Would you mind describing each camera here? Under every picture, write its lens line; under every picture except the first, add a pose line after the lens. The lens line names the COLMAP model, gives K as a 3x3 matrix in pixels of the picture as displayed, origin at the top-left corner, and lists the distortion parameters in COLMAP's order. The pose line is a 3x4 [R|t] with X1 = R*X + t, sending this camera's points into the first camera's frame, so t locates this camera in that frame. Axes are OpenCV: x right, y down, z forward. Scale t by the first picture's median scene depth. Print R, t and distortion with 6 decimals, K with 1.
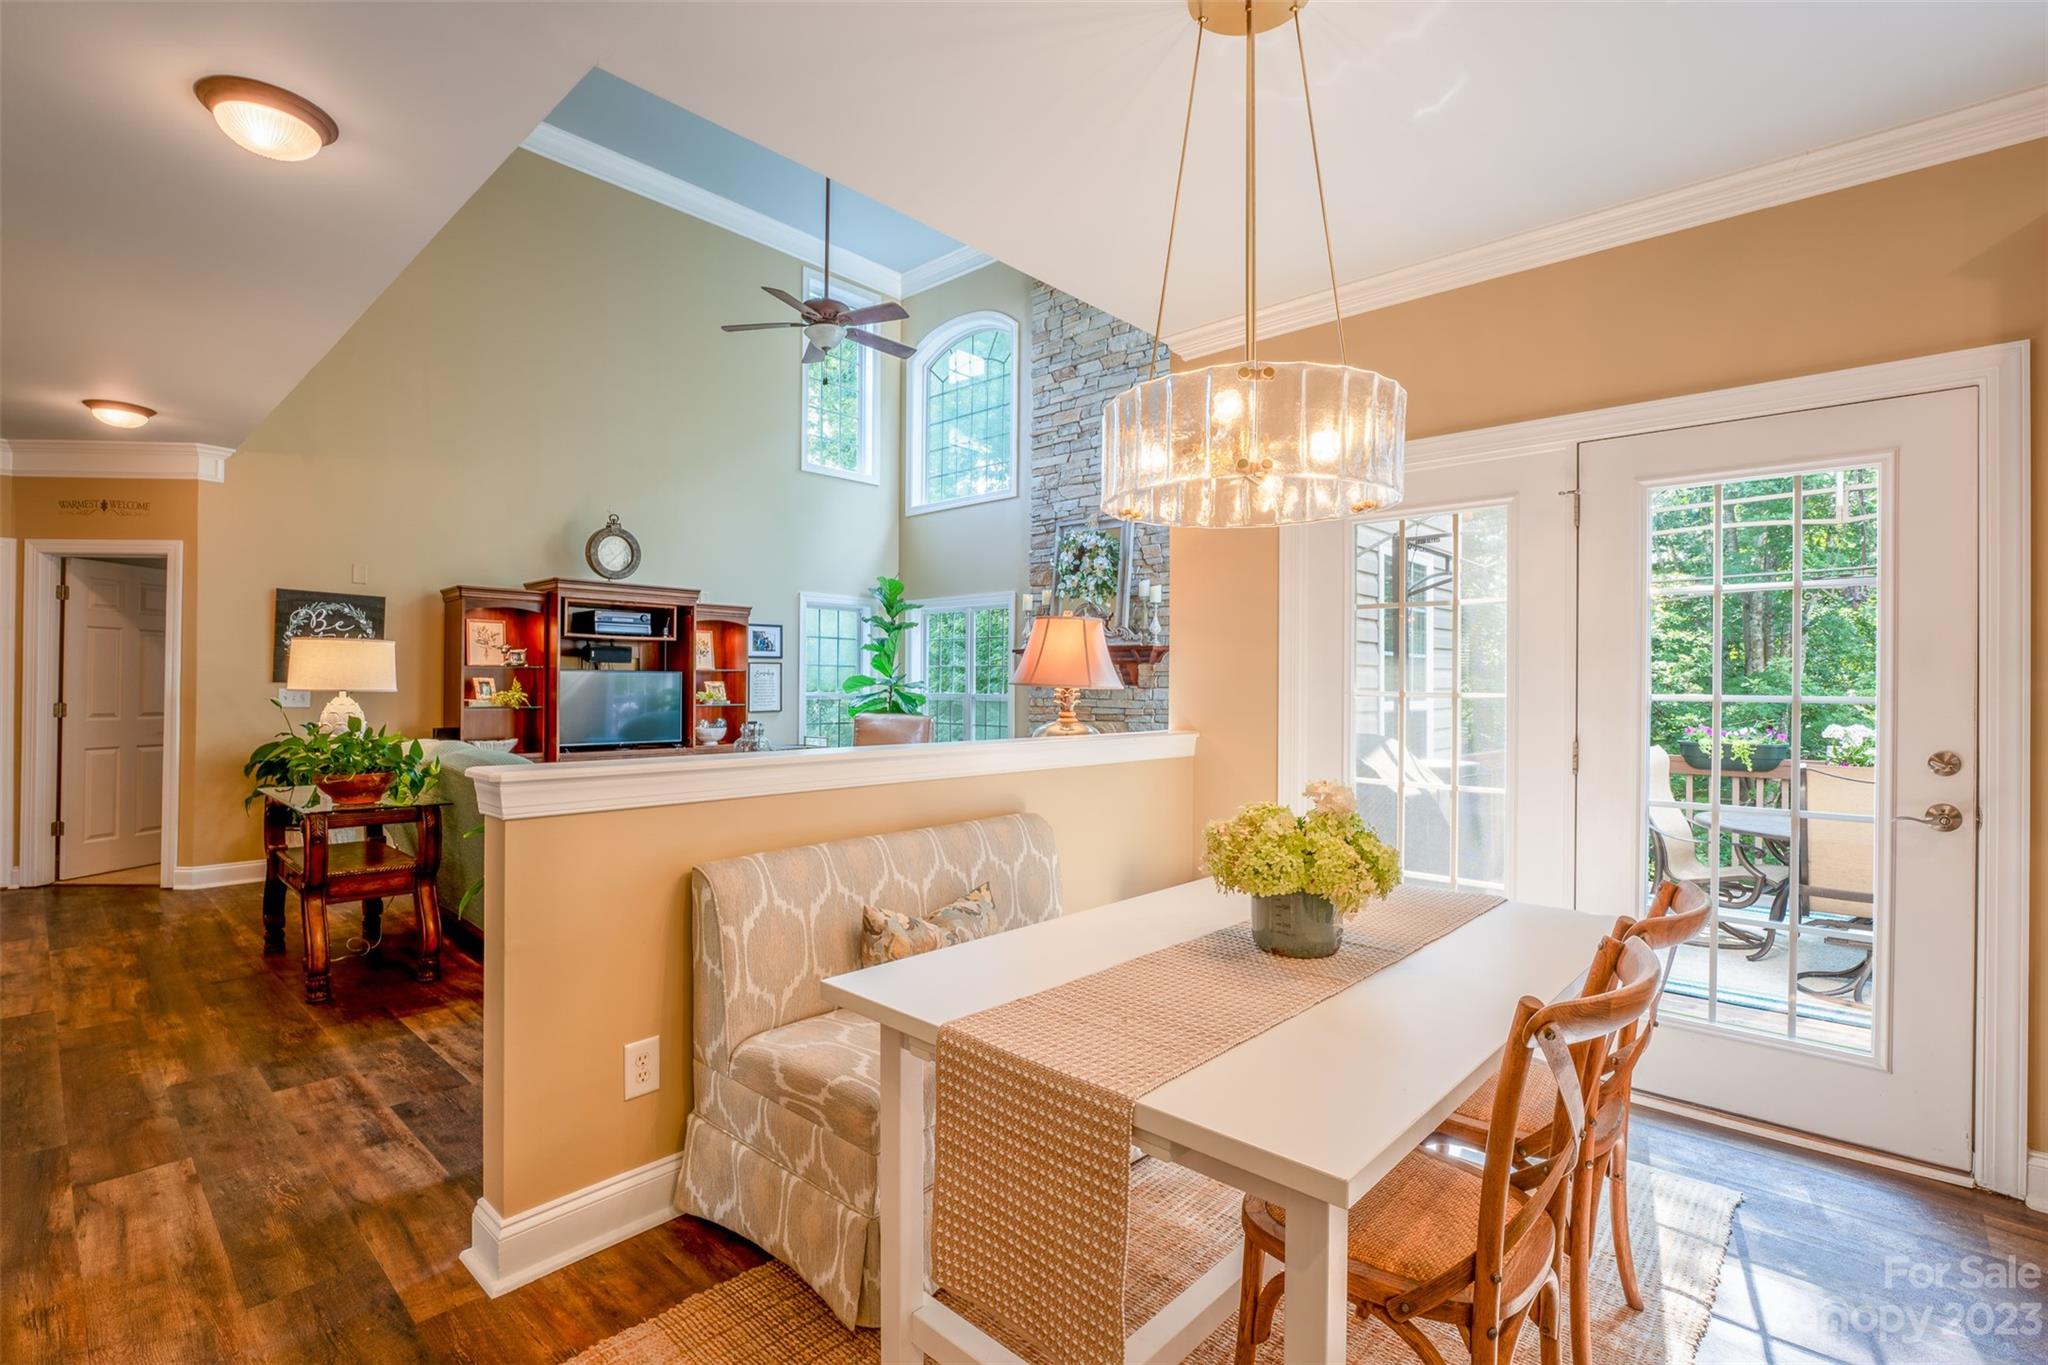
lens RADIAL K [[929.6, 0, 1024.0], [0, 929.6, 682.5], [0, 0, 1]] dist [-0.015232, -0.000150]
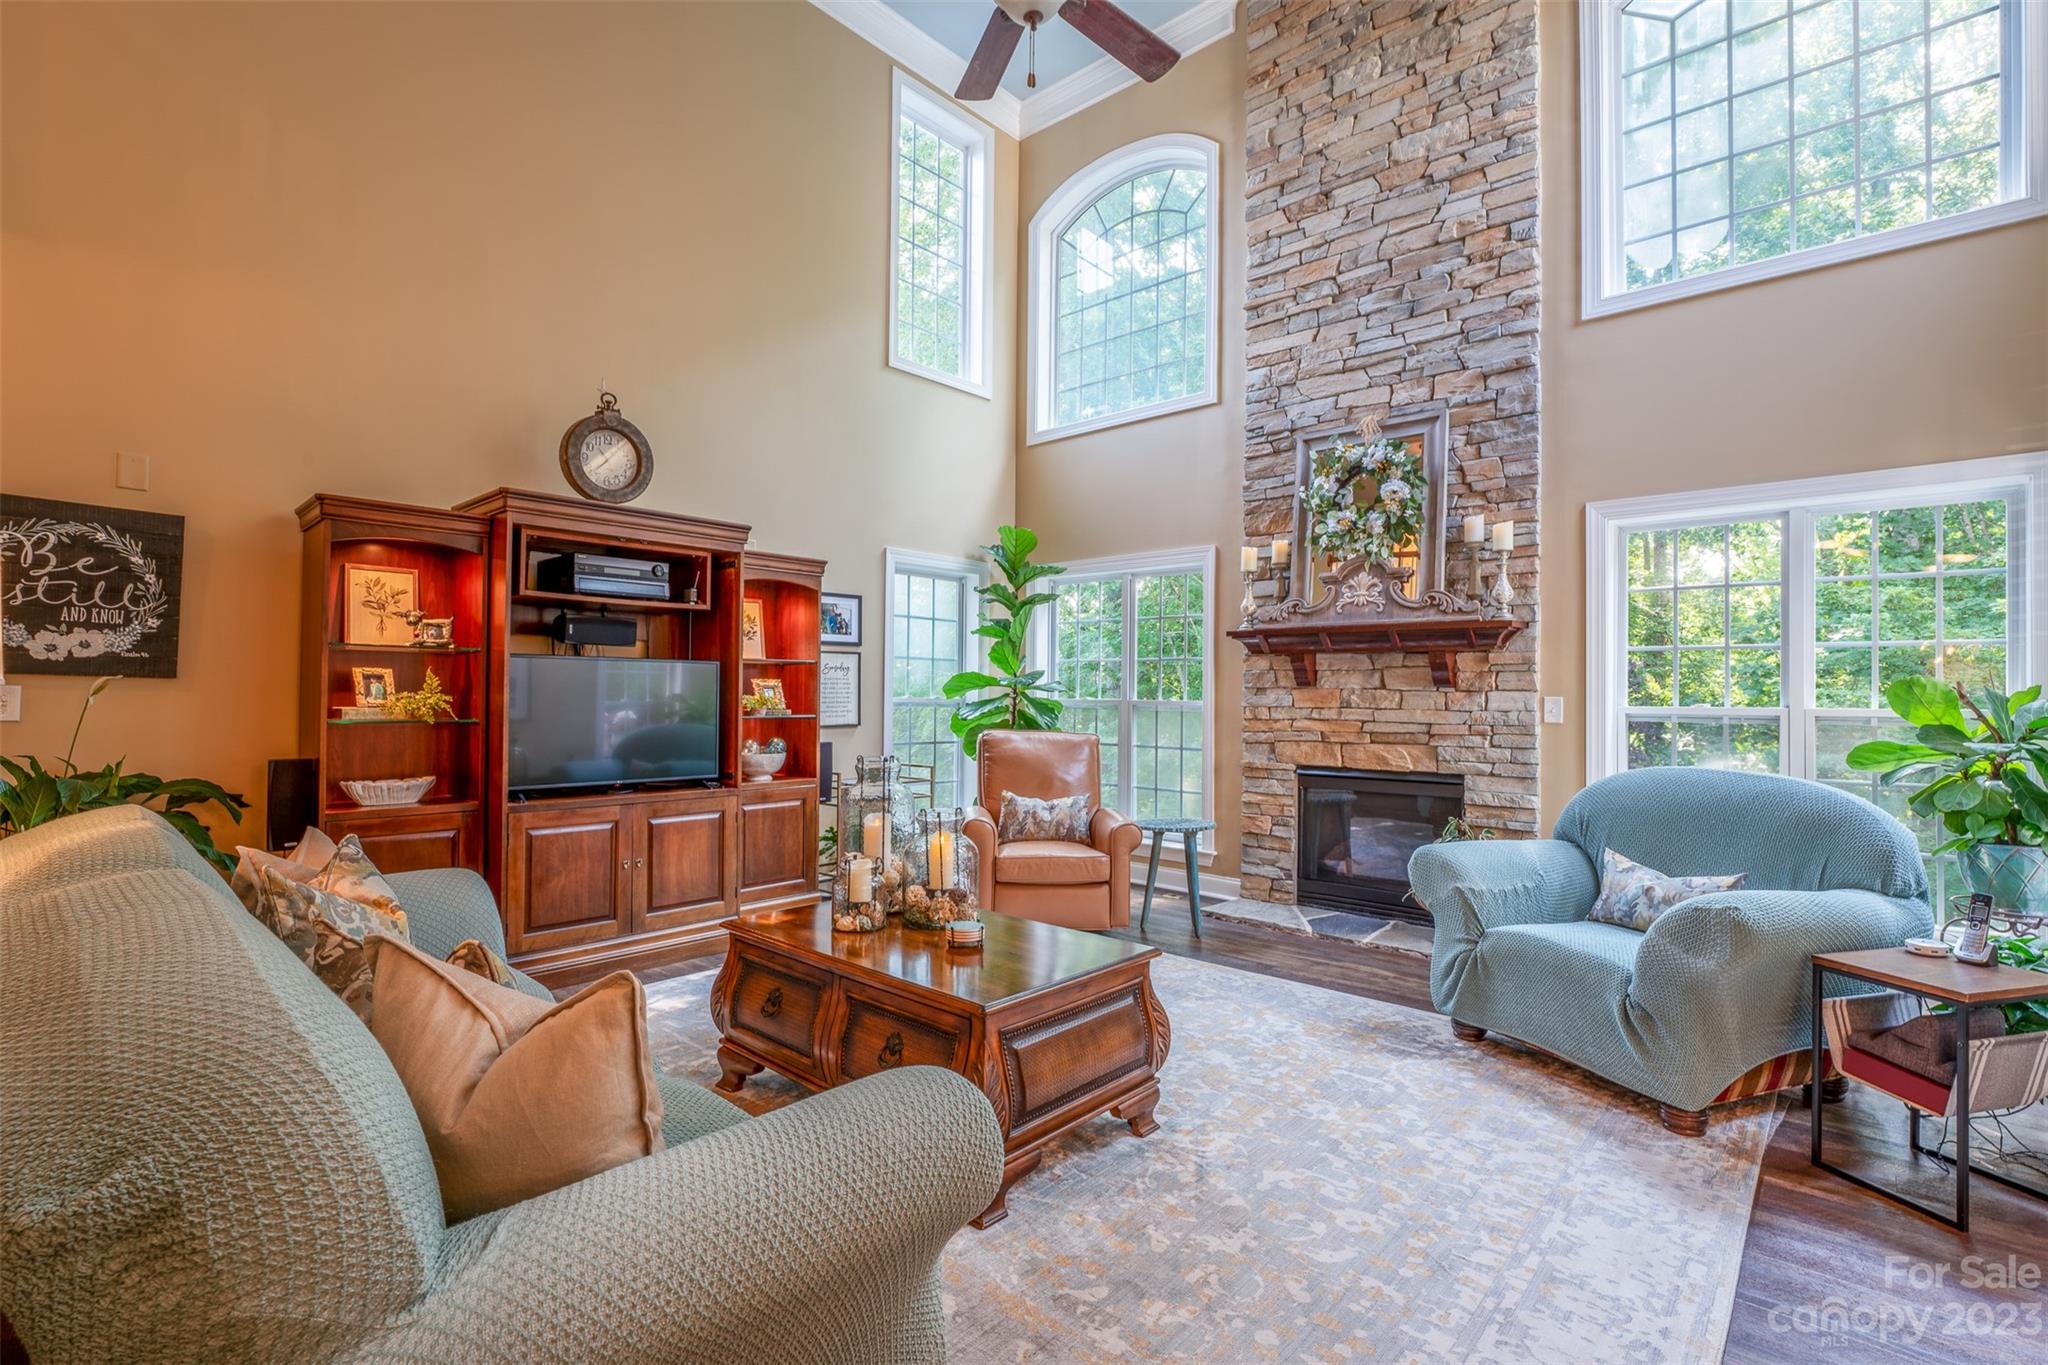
lens RADIAL K [[932.6, 0, 1024.0], [0, 932.6, 682.5], [0, 0, 1]] dist [-0.018507, 0.000452]
pose [[0.999977, 0.002852, 0.006220, -0.163094], [-0.002795, 0.999954, -0.009125, 0.006597], [-0.006246, 0.009108, 0.999939, 0.368421]]
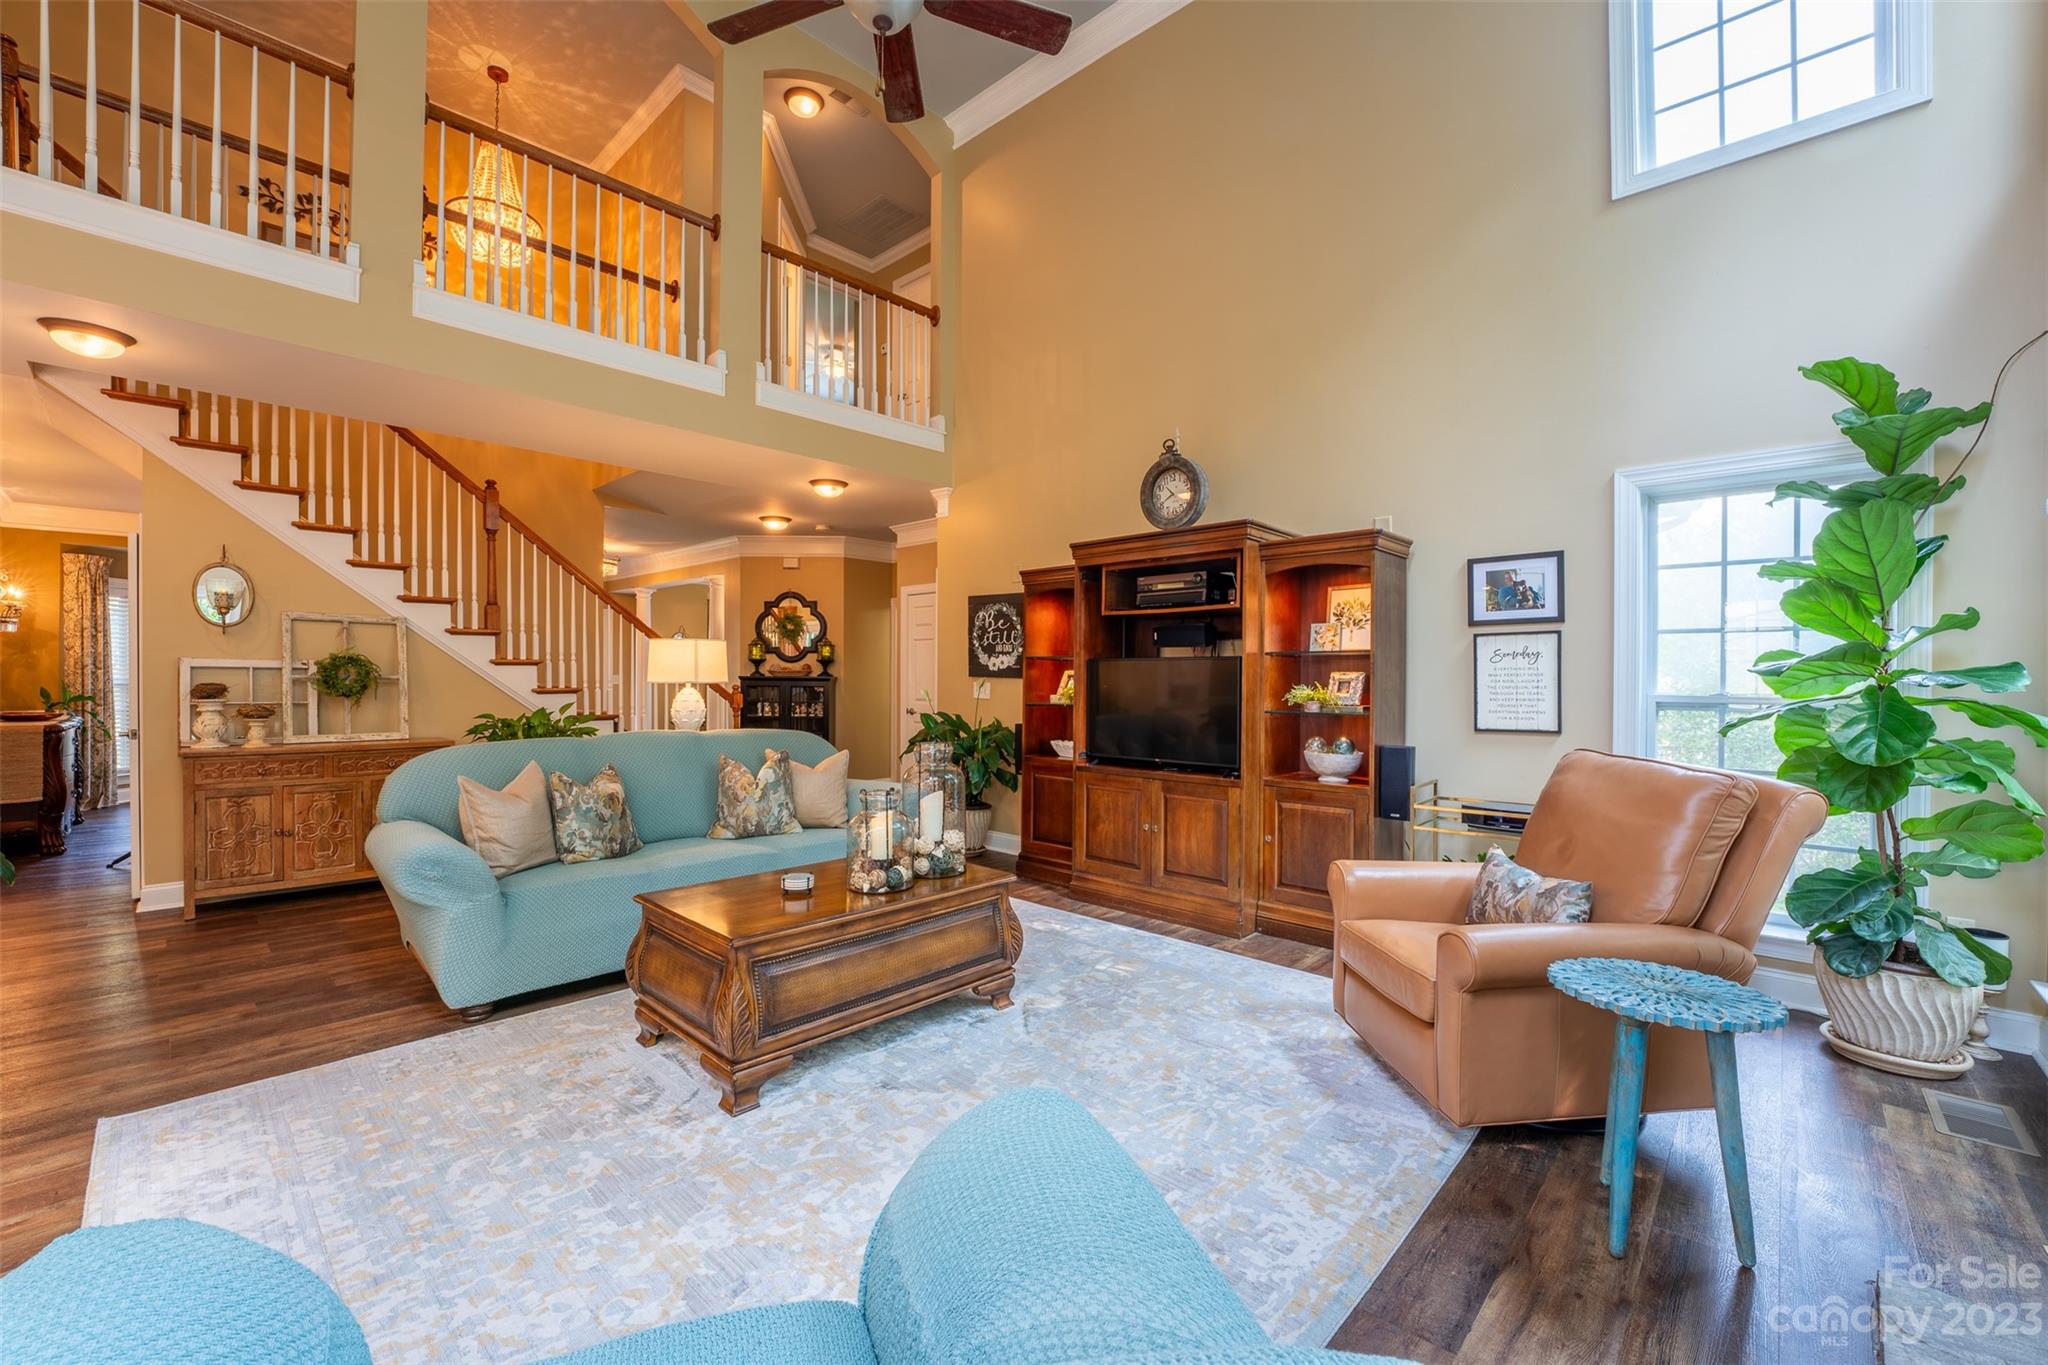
lens RADIAL K [[835.5, 0, 1024.0], [0, 835.5, 682.5], [0, 0, 1]] dist [-0.031710, -0.000142]
pose [[-0.015255, -0.000127, -0.999884, 0.180596], [0.001740, 0.999998, -0.000153, 0.005353], [0.999882, -0.001742, -0.015255, 0.806039]]
